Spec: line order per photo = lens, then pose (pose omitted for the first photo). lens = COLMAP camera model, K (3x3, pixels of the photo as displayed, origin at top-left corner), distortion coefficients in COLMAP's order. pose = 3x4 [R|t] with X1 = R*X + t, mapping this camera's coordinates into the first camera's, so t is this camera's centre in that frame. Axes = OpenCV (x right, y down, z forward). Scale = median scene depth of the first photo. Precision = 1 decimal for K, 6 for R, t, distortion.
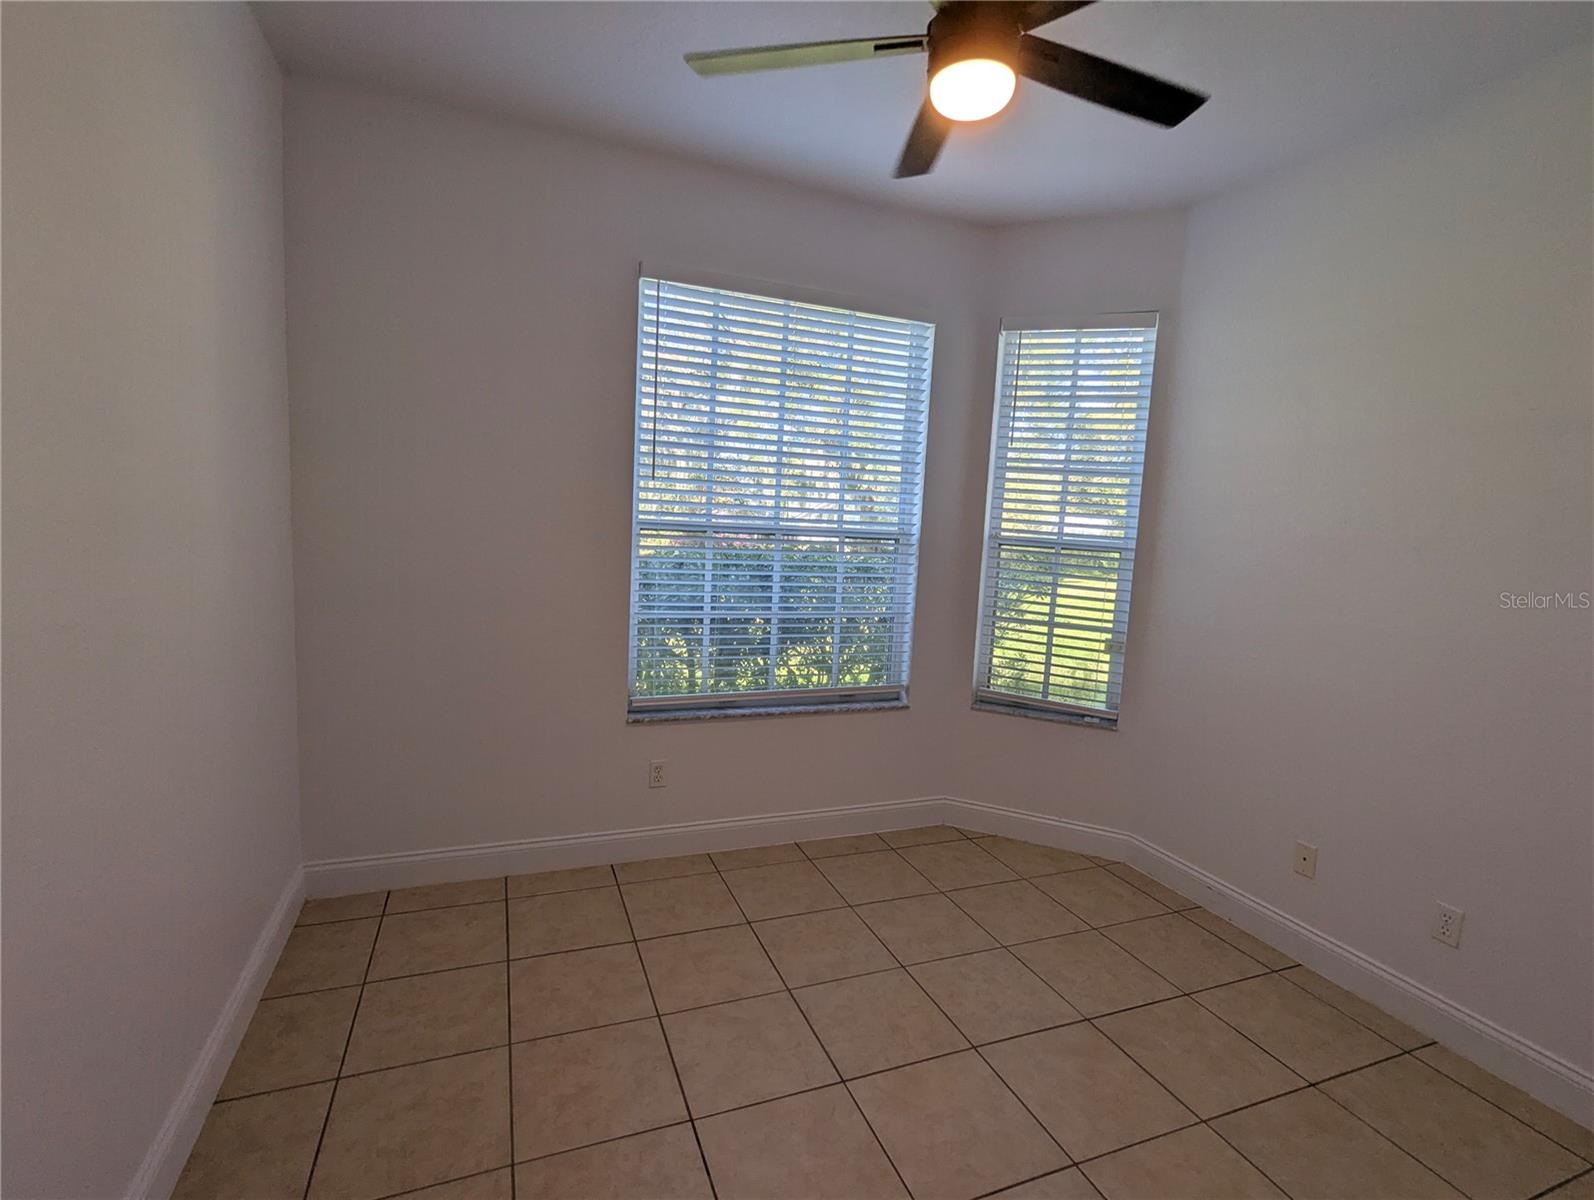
lens RADIAL K [[742.0, 0, 786.9], [0, 742.0, 593.0], [0, 0, 1]] dist [0.000156, -0.000324]
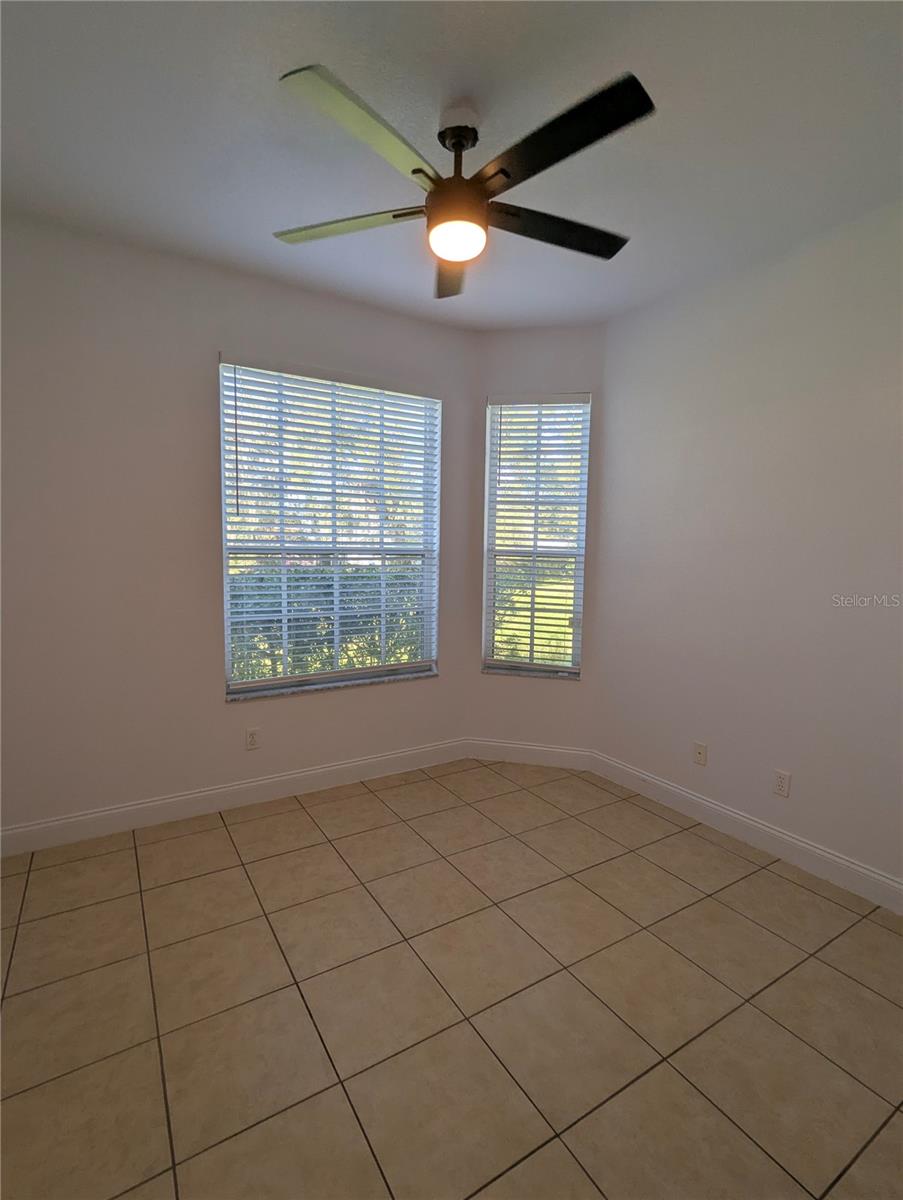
lens RADIAL K [[569.3, 0, 444.8], [0, 569.3, 594.3], [0, 0, 1]] dist [-0.004462, 0.001793]
pose [[0.982216, -0.051514, 0.180549, -0.007565], [0.054192, 0.998481, -0.009927, 0.015229], [-0.179764, 0.019534, 0.983516, -0.052551]]
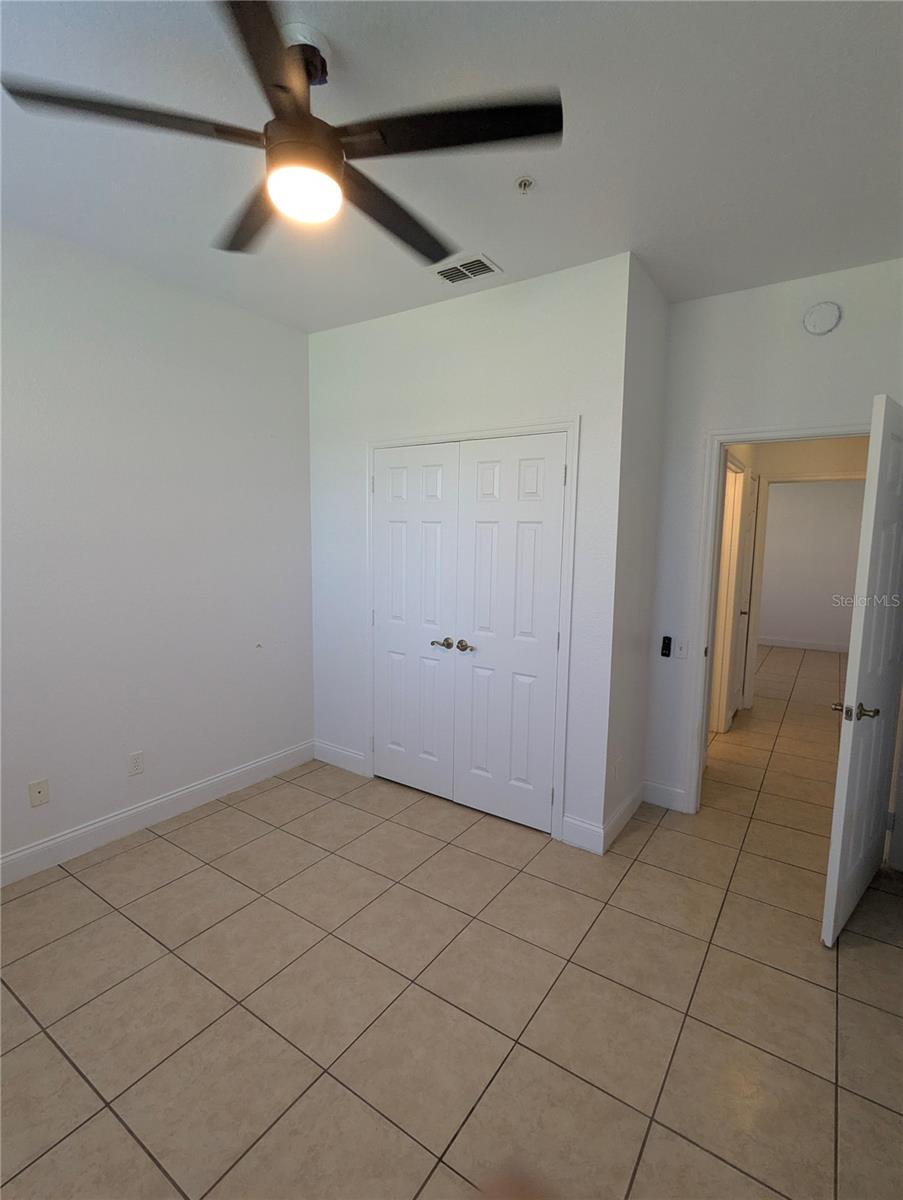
lens RADIAL K [[569.3, 0, 444.8], [0, 569.3, 594.3], [0, 0, 1]] dist [-0.004462, 0.001793]
pose [[-0.563263, -0.144136, 0.813609, -0.407601], [0.043193, 0.978185, 0.203194, -0.134369], [-0.825148, 0.149594, -0.544750, 0.806644]]
